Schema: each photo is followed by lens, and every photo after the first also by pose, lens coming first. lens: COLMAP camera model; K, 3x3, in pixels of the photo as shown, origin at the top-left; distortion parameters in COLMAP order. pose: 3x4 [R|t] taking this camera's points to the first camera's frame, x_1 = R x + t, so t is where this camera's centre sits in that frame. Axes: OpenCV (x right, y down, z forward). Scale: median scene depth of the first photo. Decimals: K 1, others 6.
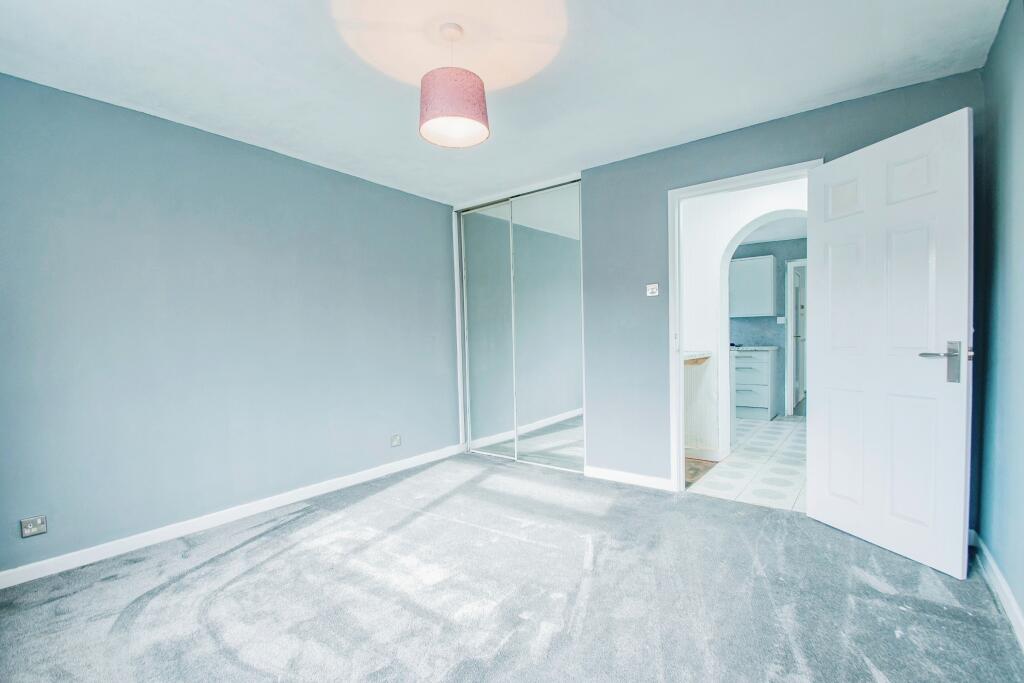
lens RADIAL K [[462.2, 0, 520.5], [0, 462.2, 354.8], [0, 0, 1]] dist [0.000162, -0.000348]
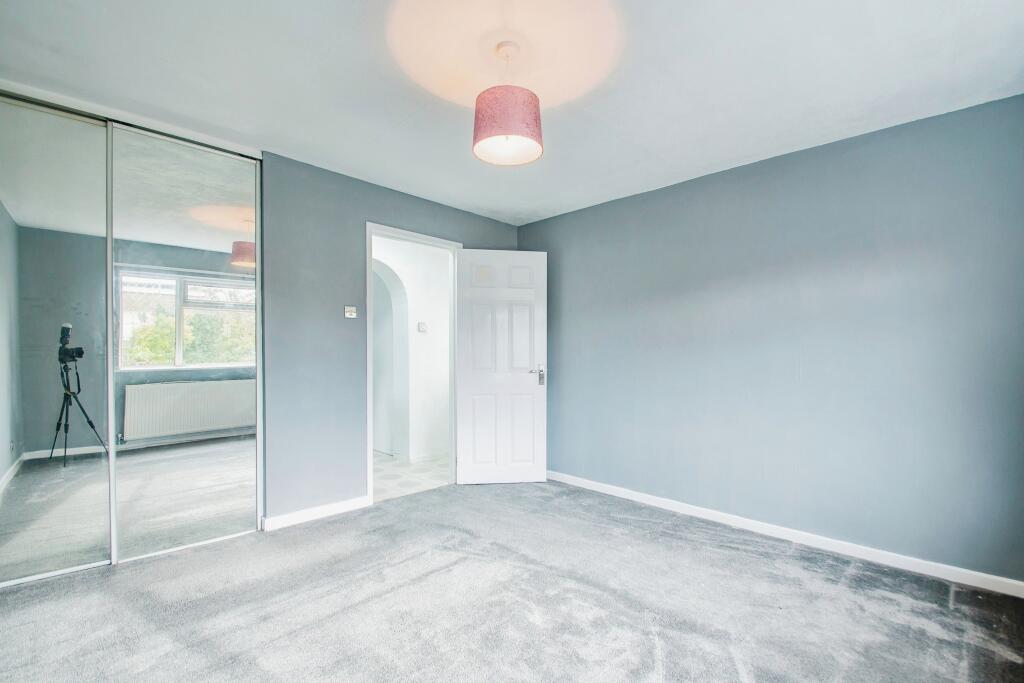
lens RADIAL K [[462.2, 0, 520.5], [0, 462.2, 354.8], [0, 0, 1]] dist [0.000162, -0.000348]
pose [[0.131485, 0.025526, 0.990990, -0.682766], [0.028029, 0.999173, -0.029455, -0.007079], [-0.990922, 0.031649, 0.130660, 0.521089]]
